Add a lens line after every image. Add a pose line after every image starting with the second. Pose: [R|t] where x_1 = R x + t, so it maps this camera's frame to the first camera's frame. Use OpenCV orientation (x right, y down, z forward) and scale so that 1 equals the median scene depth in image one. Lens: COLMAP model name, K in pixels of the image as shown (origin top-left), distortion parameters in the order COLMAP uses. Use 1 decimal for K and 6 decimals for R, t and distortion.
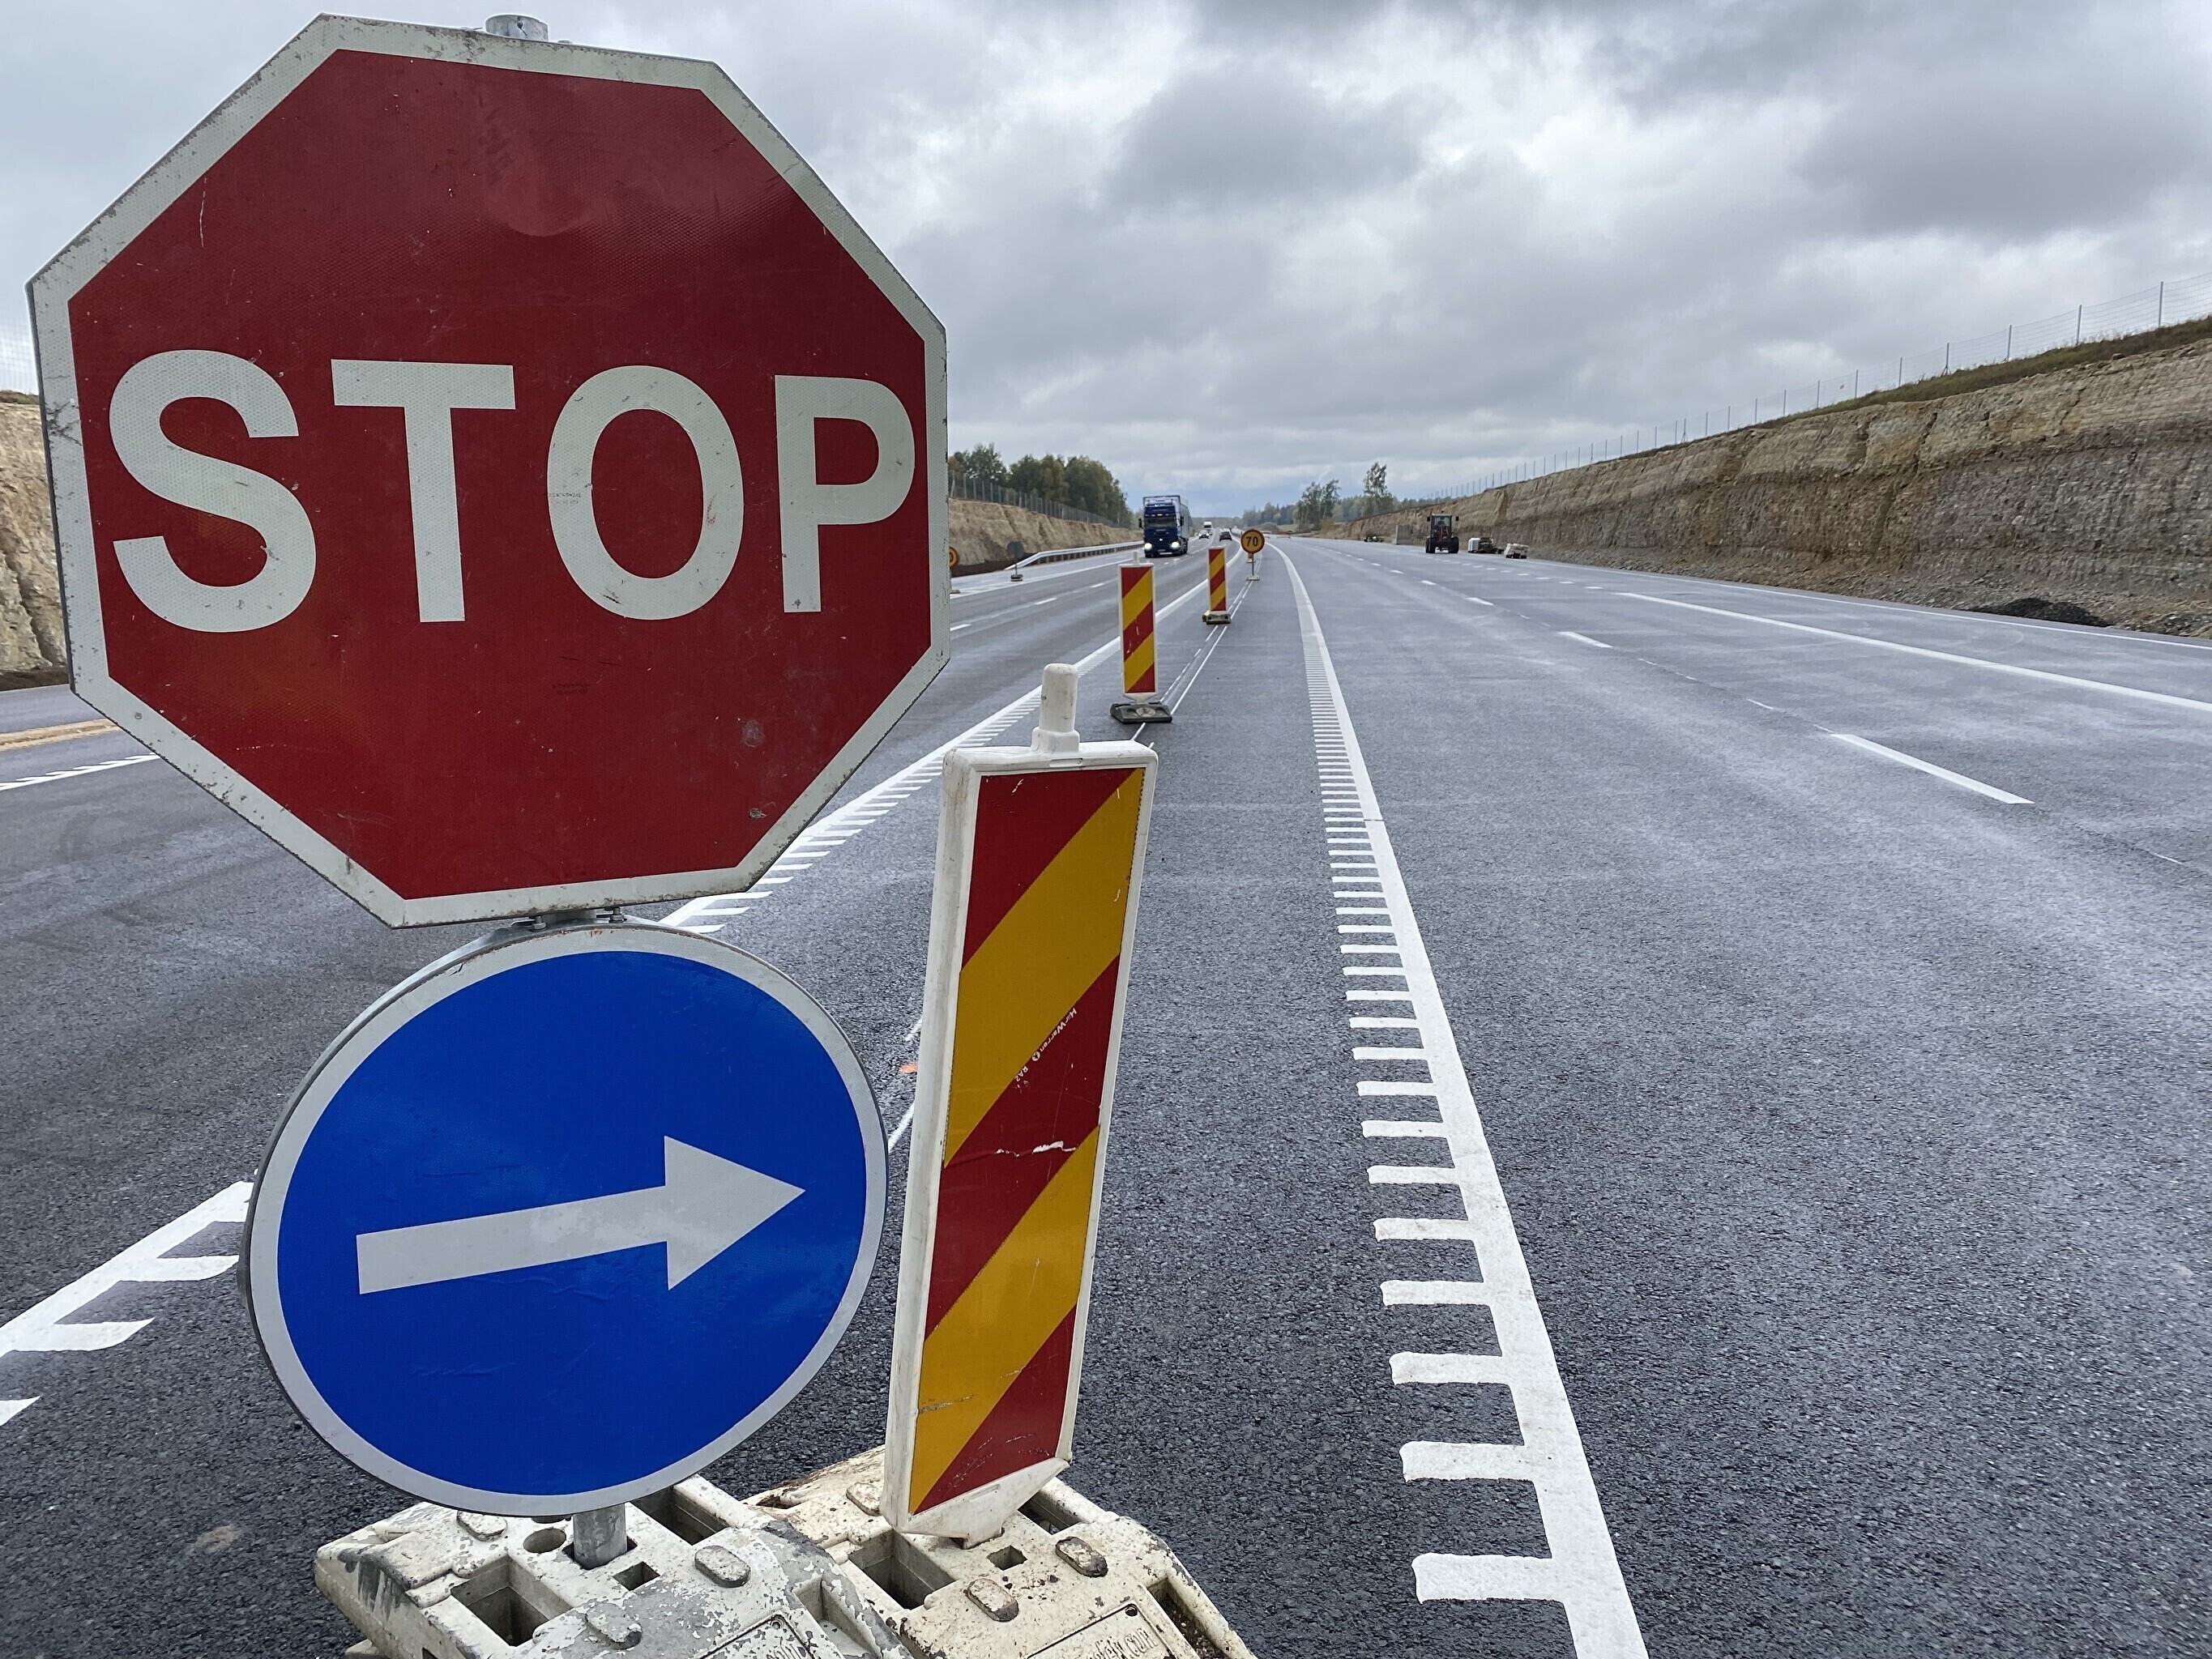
lens RADIAL K [[1659.2, 0, 1106.0], [0, 1659.2, 829.5], [0, 0, 1]] dist [0.001300, -0.000774]
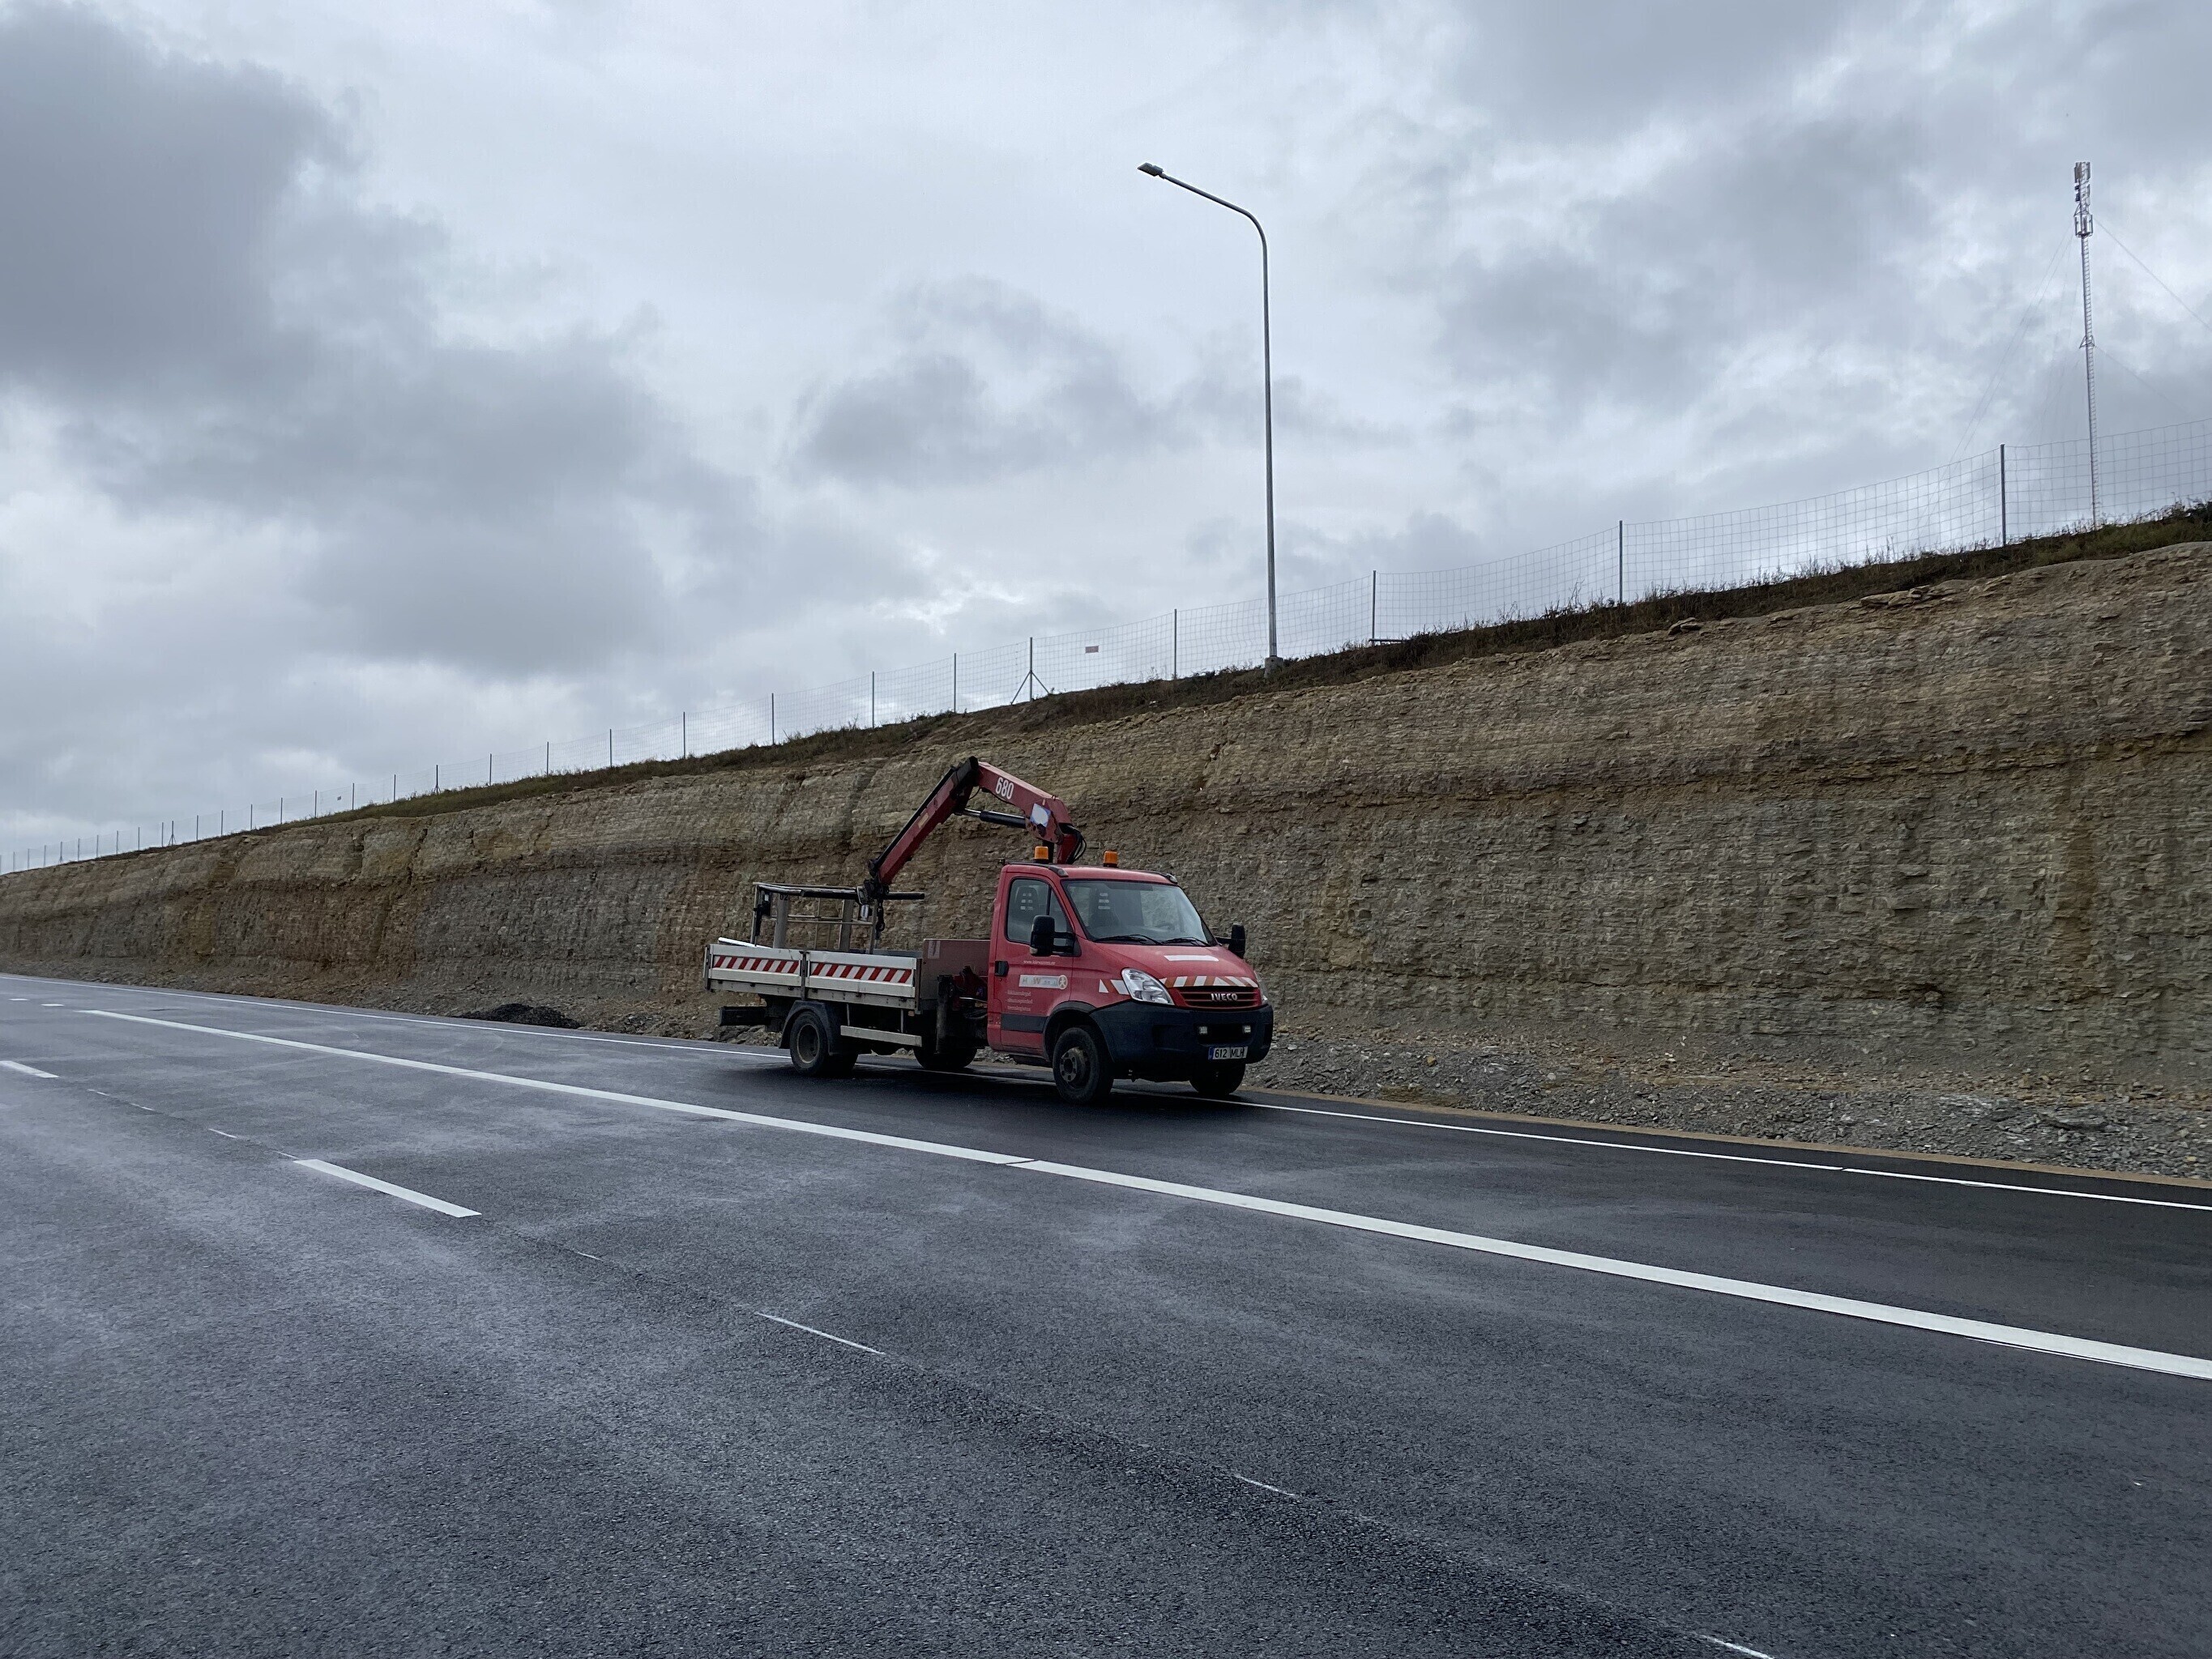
lens RADIAL K [[1666.7, 0, 1103.7], [0, 1666.7, 786.1], [0, 0, 1]] dist [0.035519, -0.032480]
pose [[0.675003, 0.066993, 0.734767, 0.010059], [0.129313, 0.969713, -0.207209, -0.002350], [-0.726394, 0.234882, 0.645896, -0.006327]]
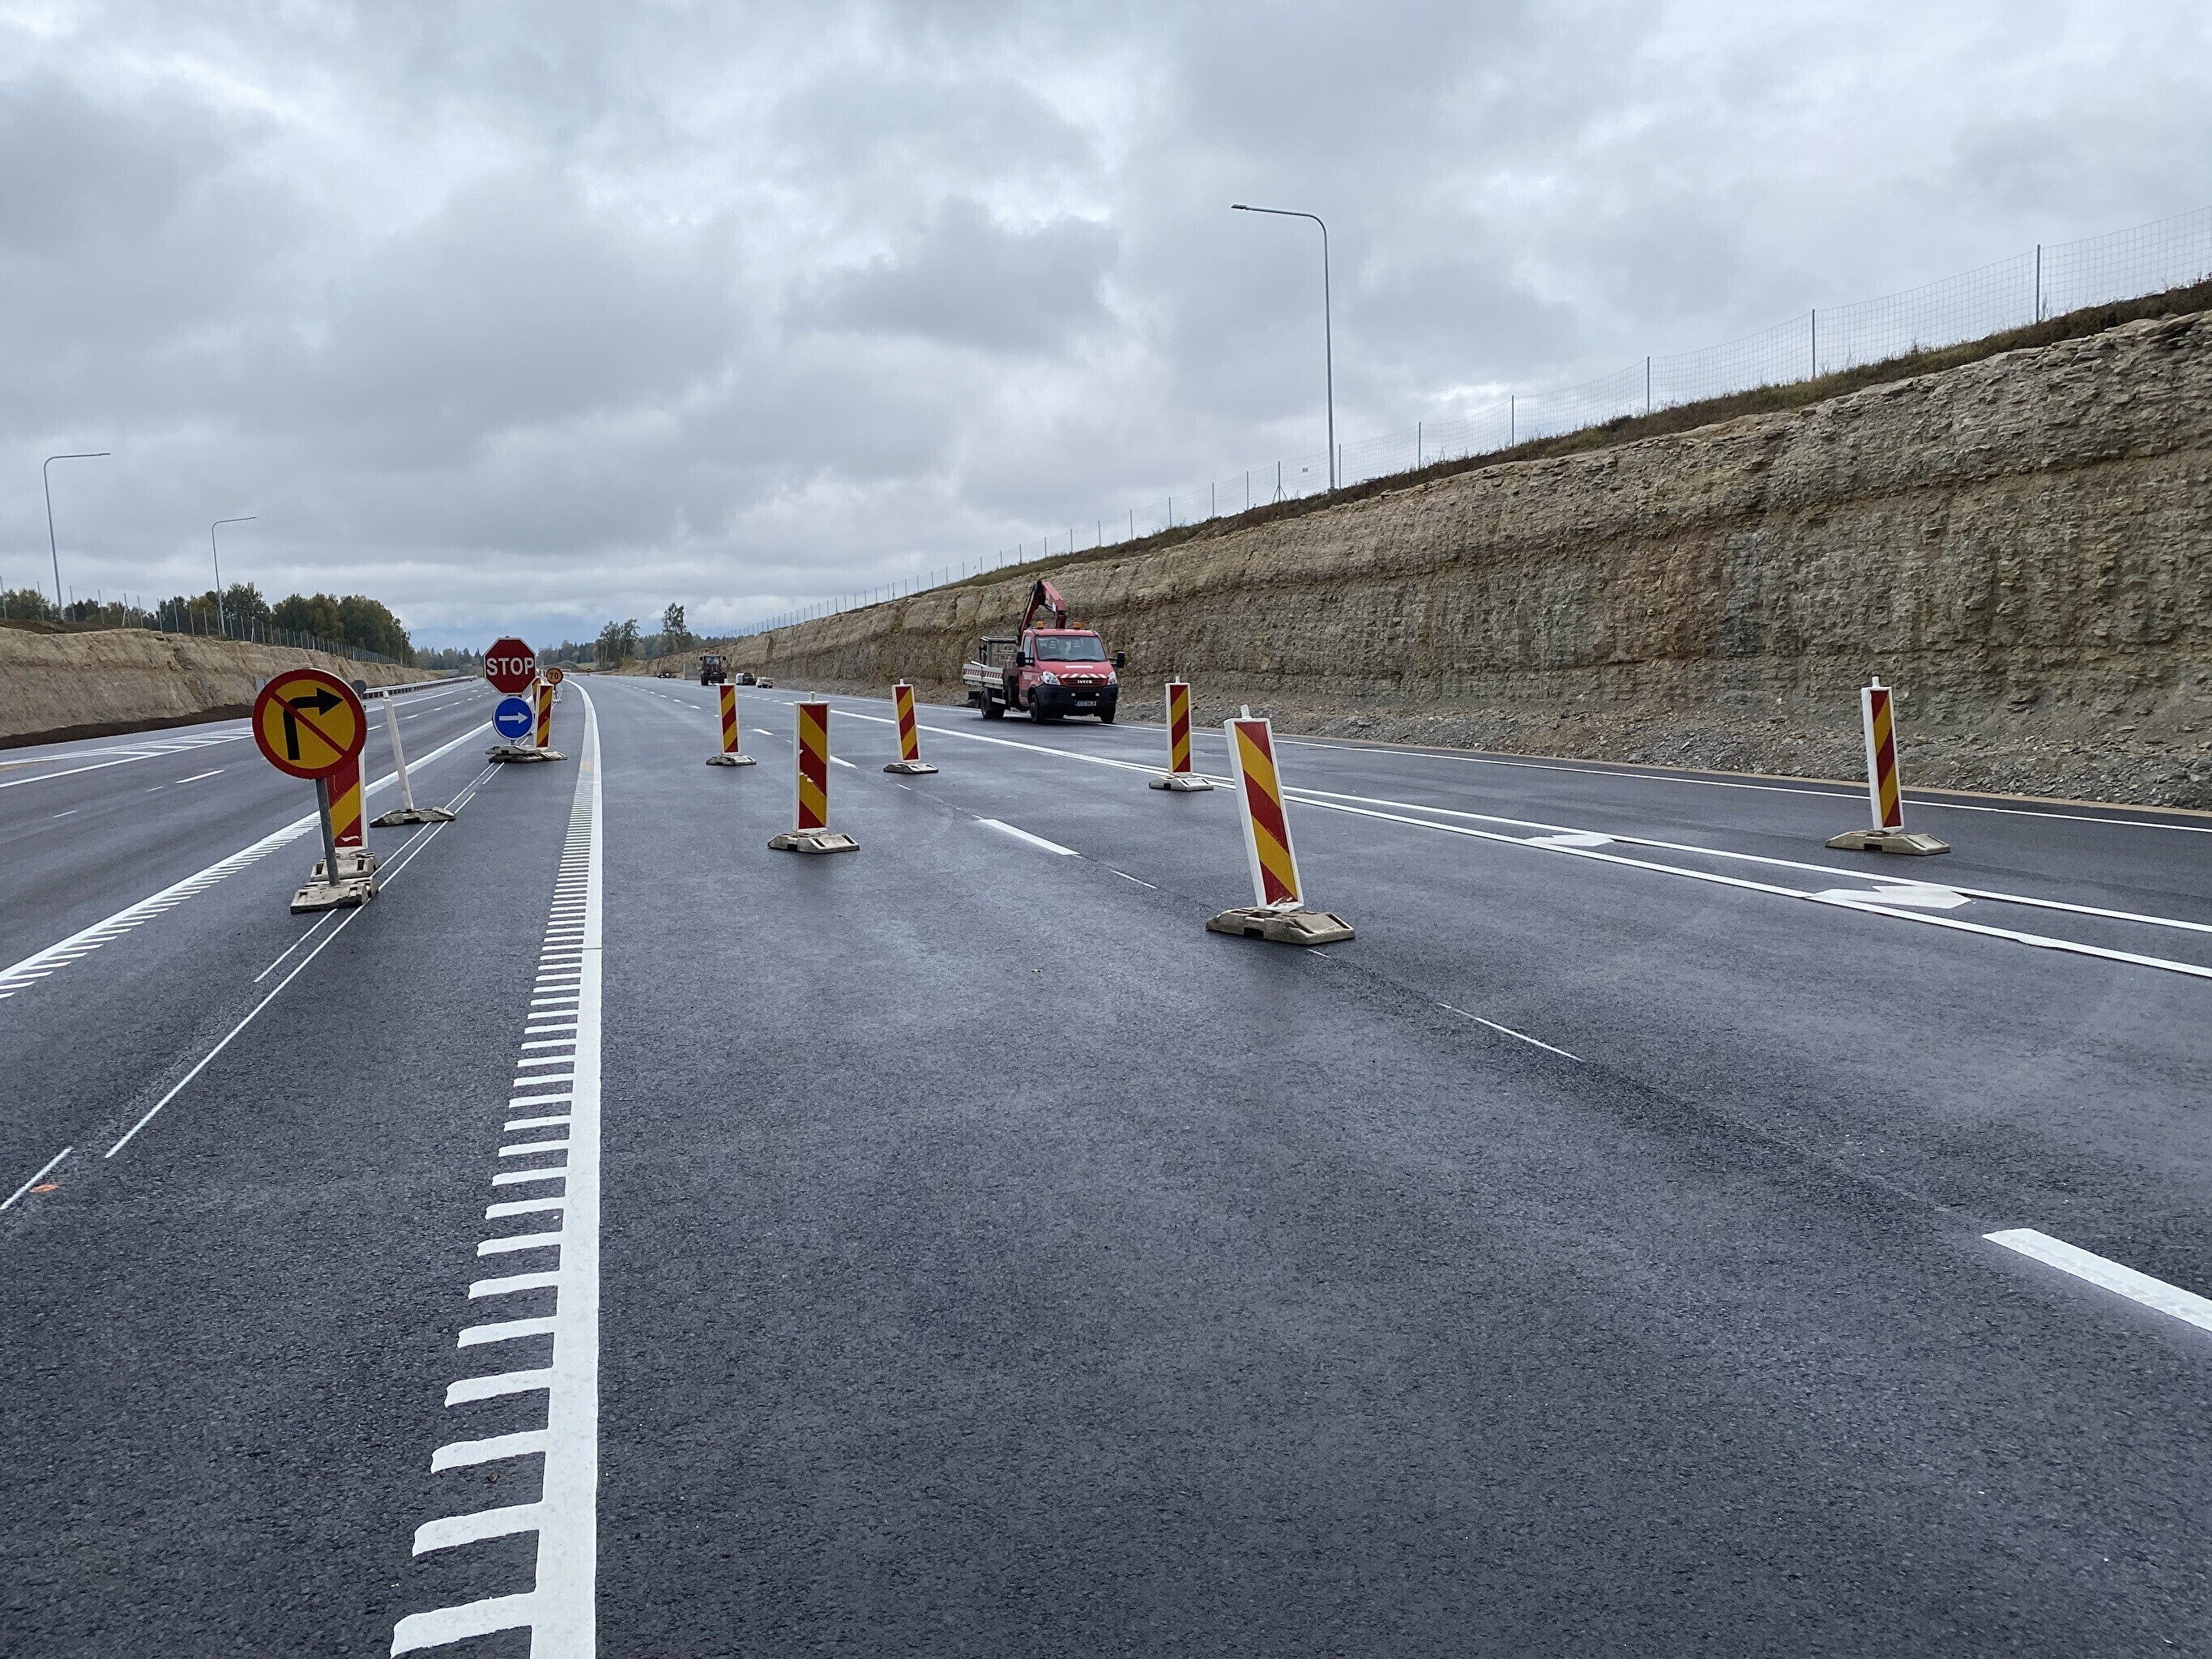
lens RADIAL K [[1713.0, 0, 1106.0], [0, 1713.0, 829.5], [0, 0, 1]] dist [0.219848, -0.003467]
pose [[0.923550, -0.053638, 0.379709, -0.080931], [0.085621, 0.994016, -0.067837, 0.153813], [-0.373798, 0.095162, 0.922616, -0.852613]]
